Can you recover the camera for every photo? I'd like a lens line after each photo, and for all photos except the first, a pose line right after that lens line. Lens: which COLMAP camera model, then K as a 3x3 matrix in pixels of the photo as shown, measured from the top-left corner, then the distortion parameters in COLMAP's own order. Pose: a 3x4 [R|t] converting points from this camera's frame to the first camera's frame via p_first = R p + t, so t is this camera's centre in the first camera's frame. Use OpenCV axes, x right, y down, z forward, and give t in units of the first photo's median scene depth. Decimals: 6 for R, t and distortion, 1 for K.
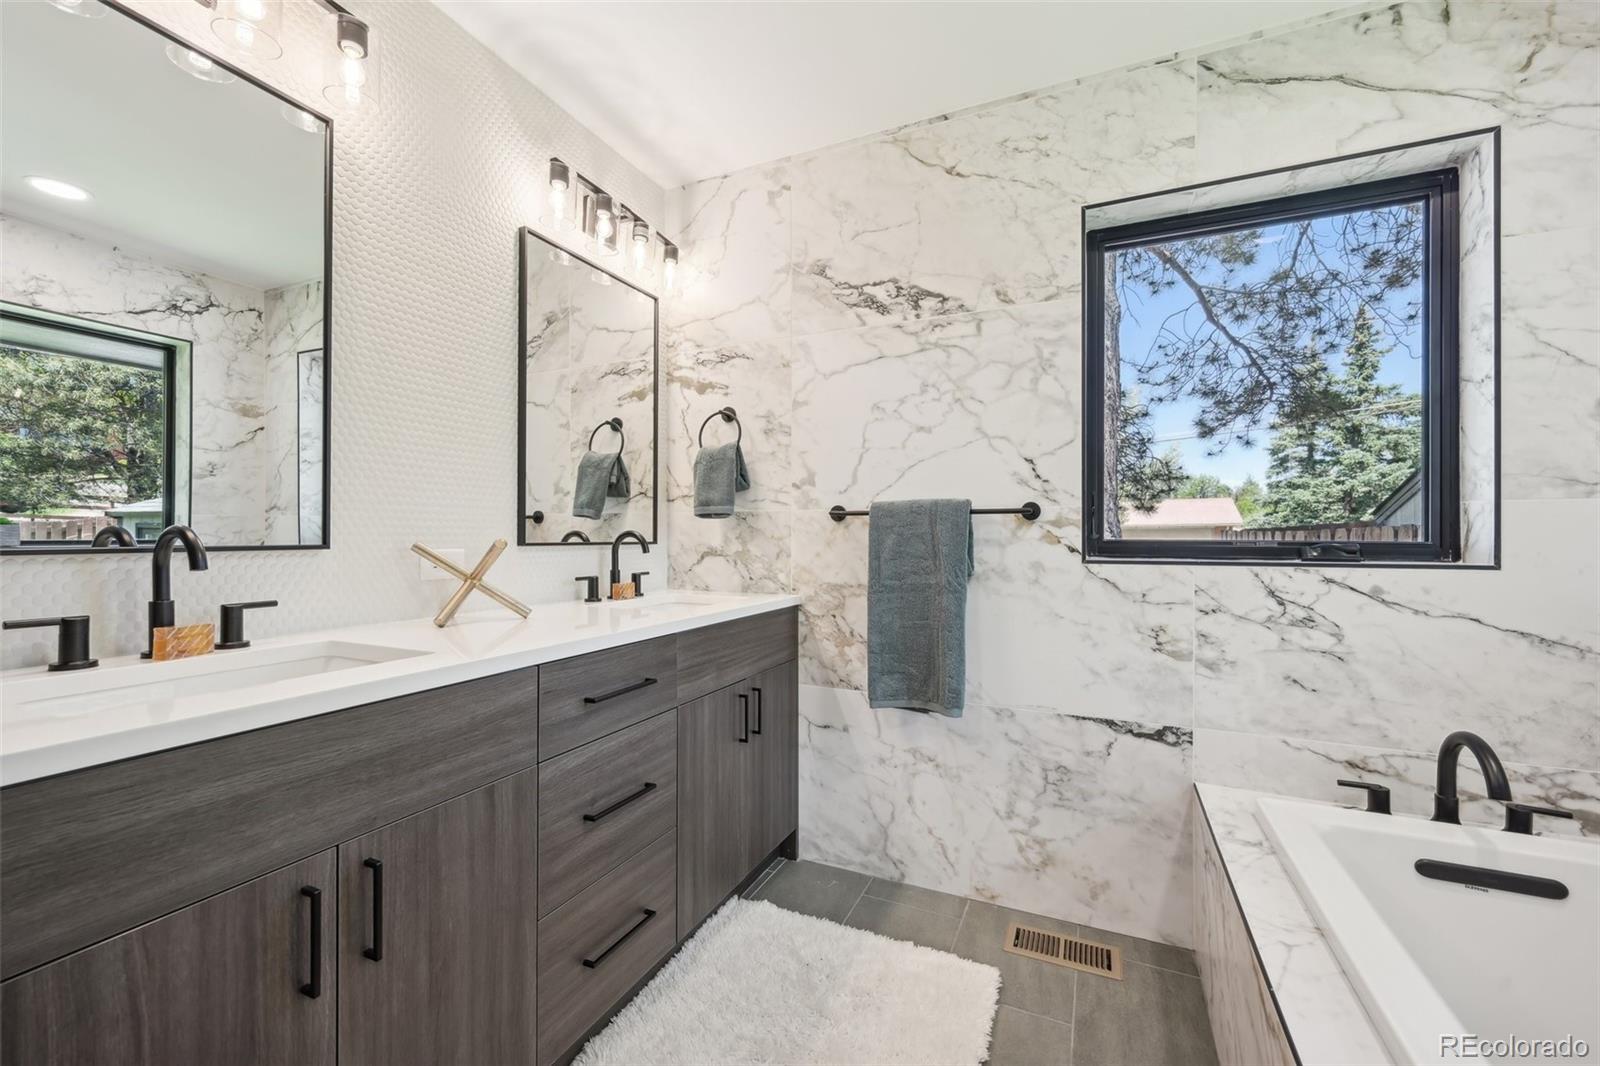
lens RADIAL K [[642.3, 0, 798.3], [0, 642.3, 533.9], [0, 0, 1]] dist [-0.000855, 0.000440]
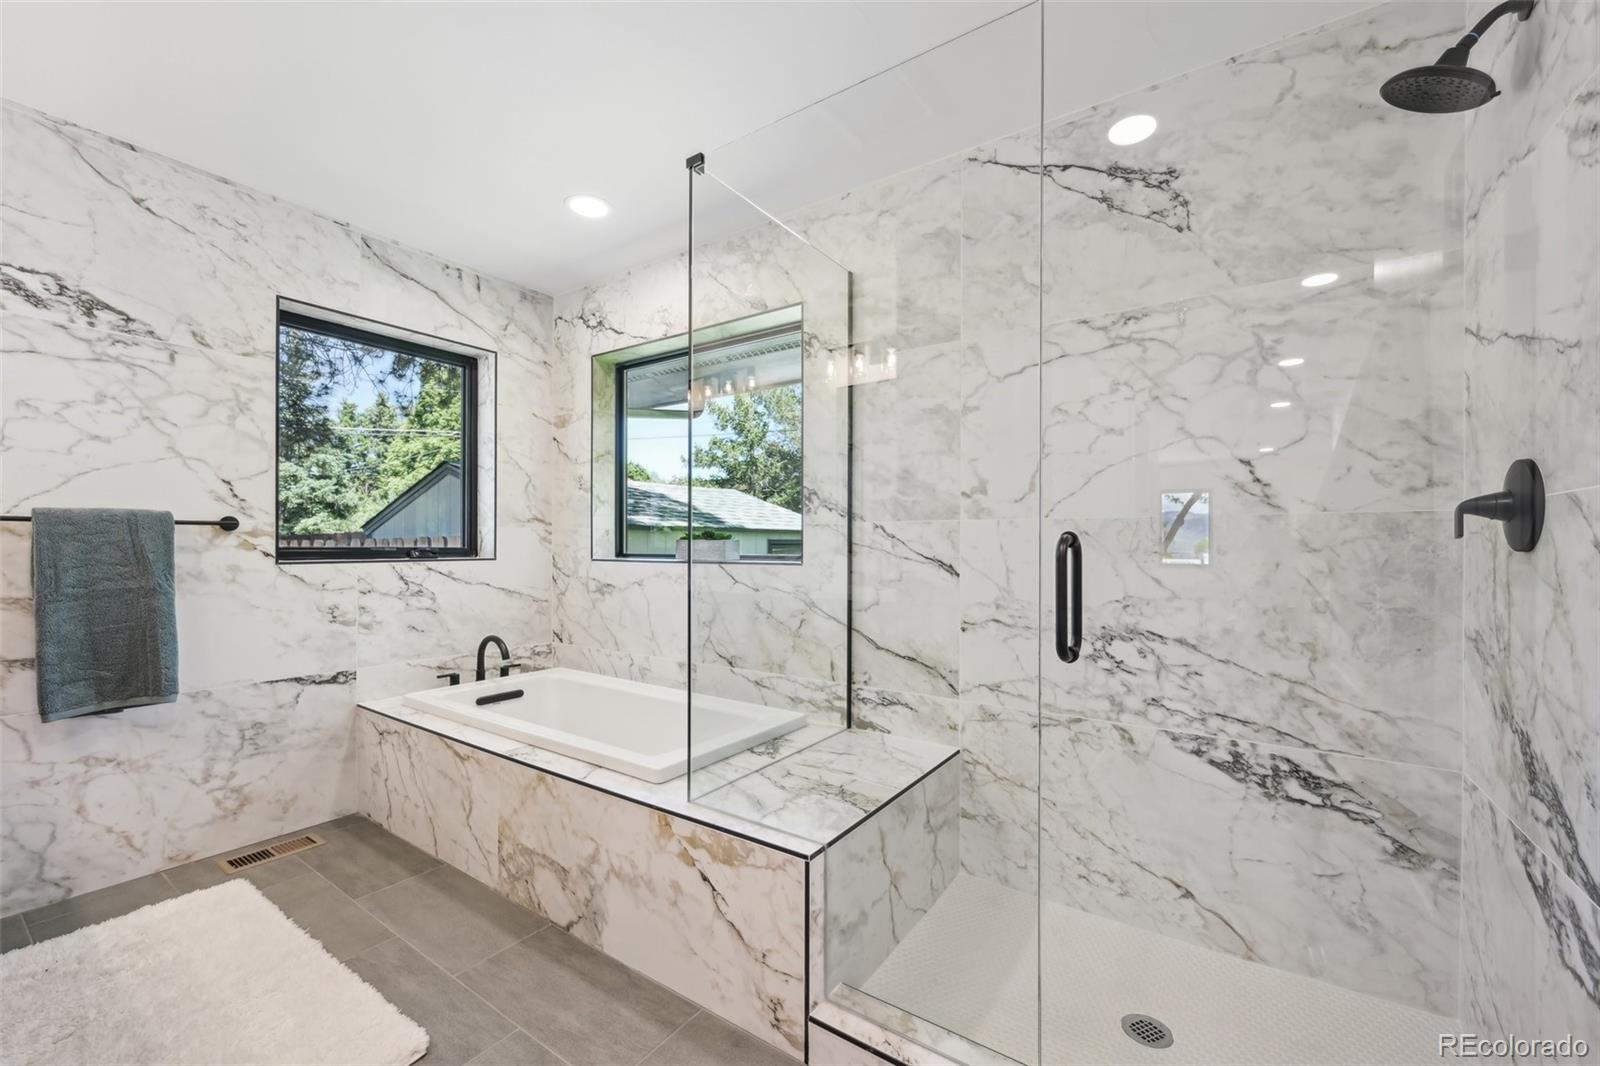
lens RADIAL K [[642.3, 0, 798.3], [0, 642.3, 533.9], [0, 0, 1]] dist [-0.000855, 0.000440]
pose [[0.170777, 0.017600, 0.985153, -0.663603], [-0.001351, 0.999844, -0.017628, 0.004292], [-0.985309, 0.001680, 0.170774, -0.281202]]
